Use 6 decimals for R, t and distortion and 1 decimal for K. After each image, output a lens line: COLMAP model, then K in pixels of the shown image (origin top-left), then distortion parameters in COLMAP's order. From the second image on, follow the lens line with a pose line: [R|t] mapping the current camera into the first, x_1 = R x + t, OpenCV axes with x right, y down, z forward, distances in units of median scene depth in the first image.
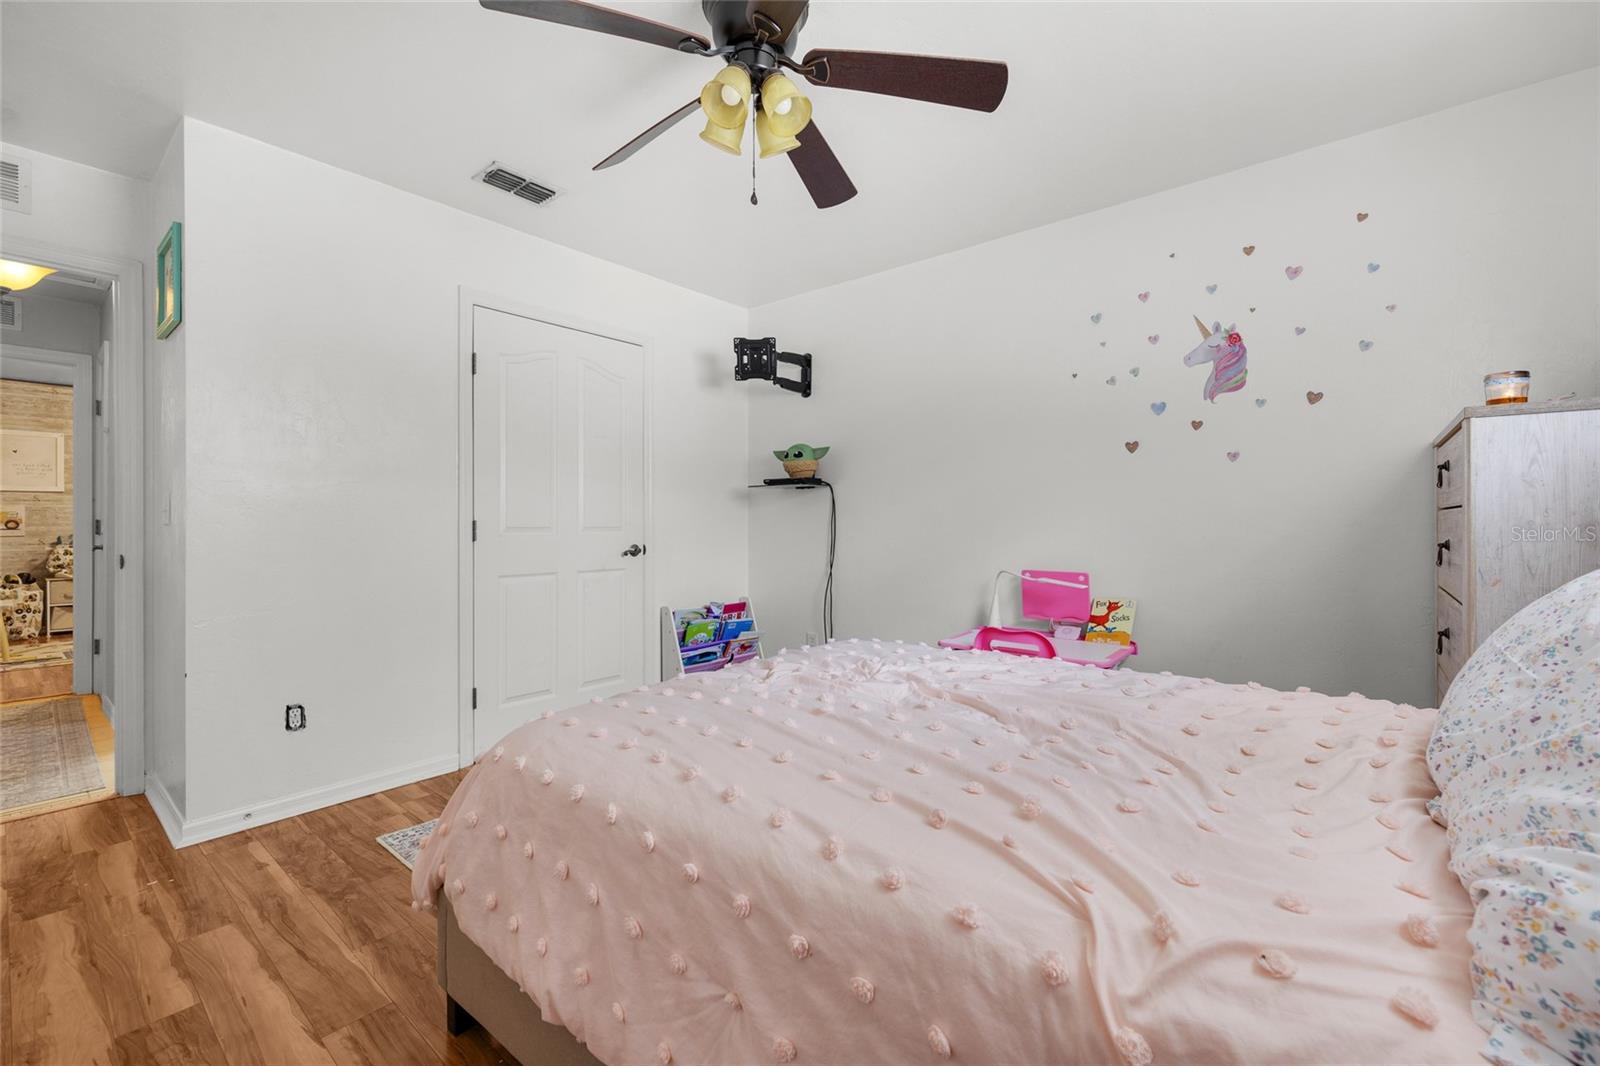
lens RADIAL K [[670.2, 0, 804.6], [0, 670.2, 528.4], [0, 0, 1]] dist [-0.000916, -0.000134]
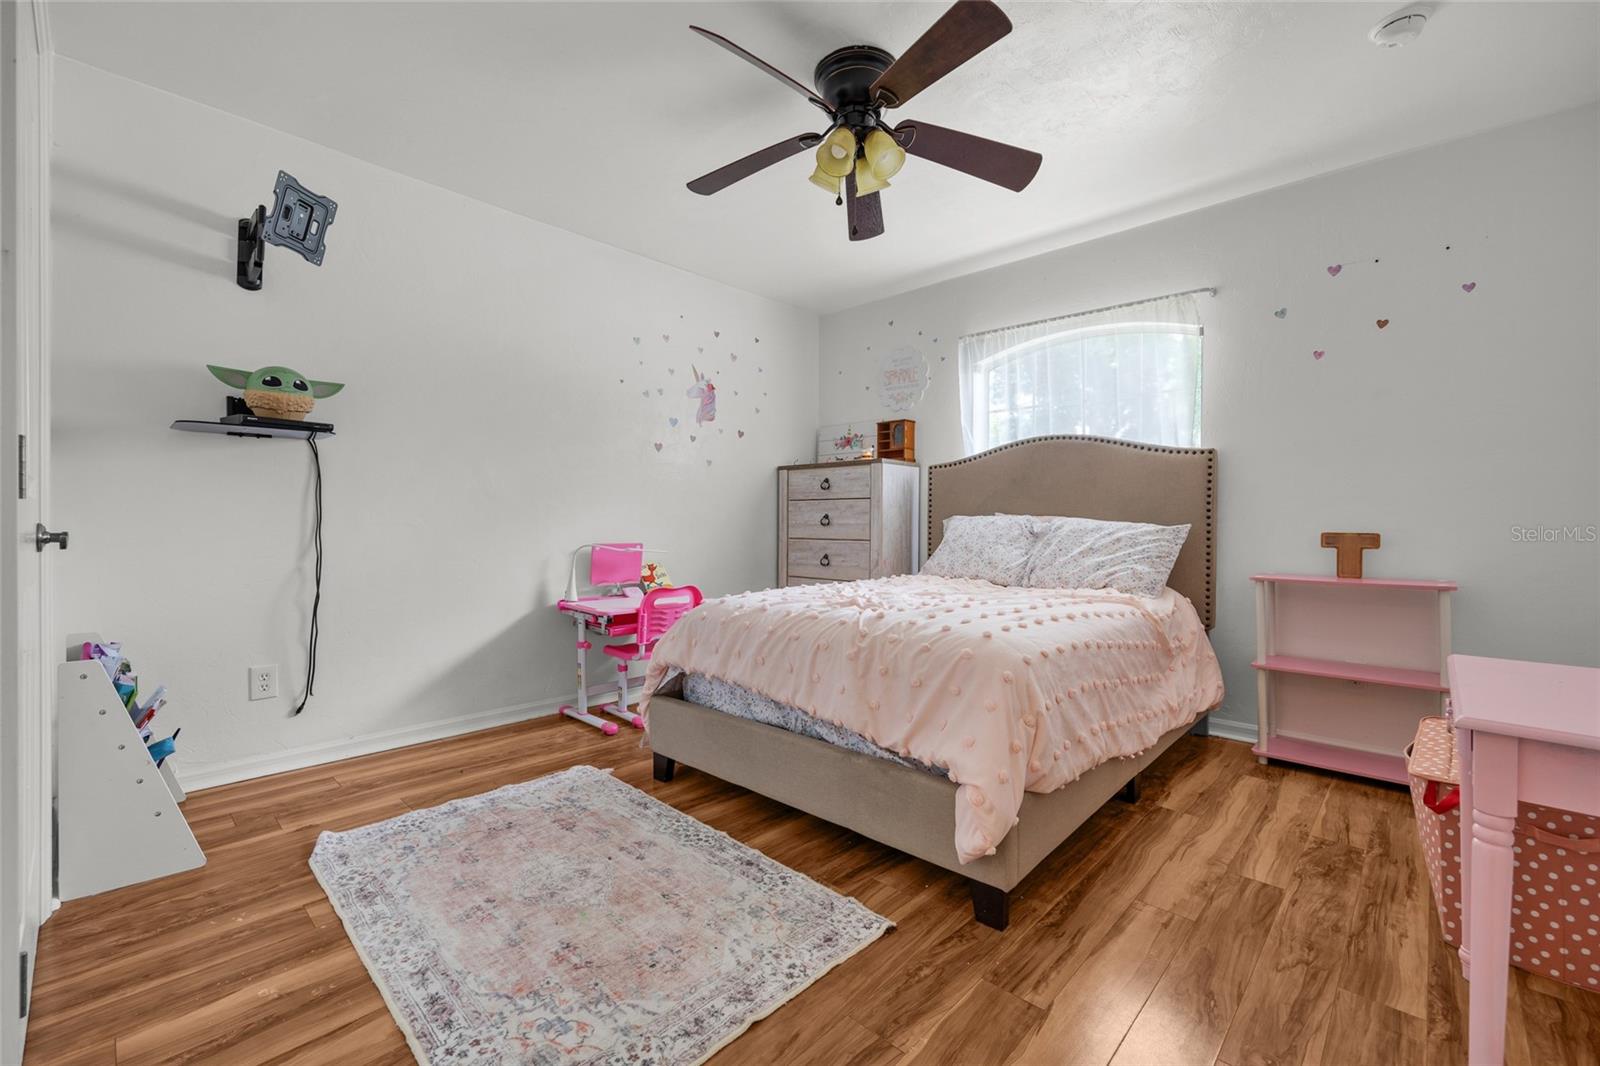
lens RADIAL K [[670.2, 0, 804.6], [0, 670.2, 528.4], [0, 0, 1]] dist [-0.000916, -0.000134]
pose [[0.064663, -0.006476, 0.997886, -0.877602], [0.000385, 0.999979, 0.006465, 0.034141], [-0.997907, -0.000034, 0.064665, 0.661983]]
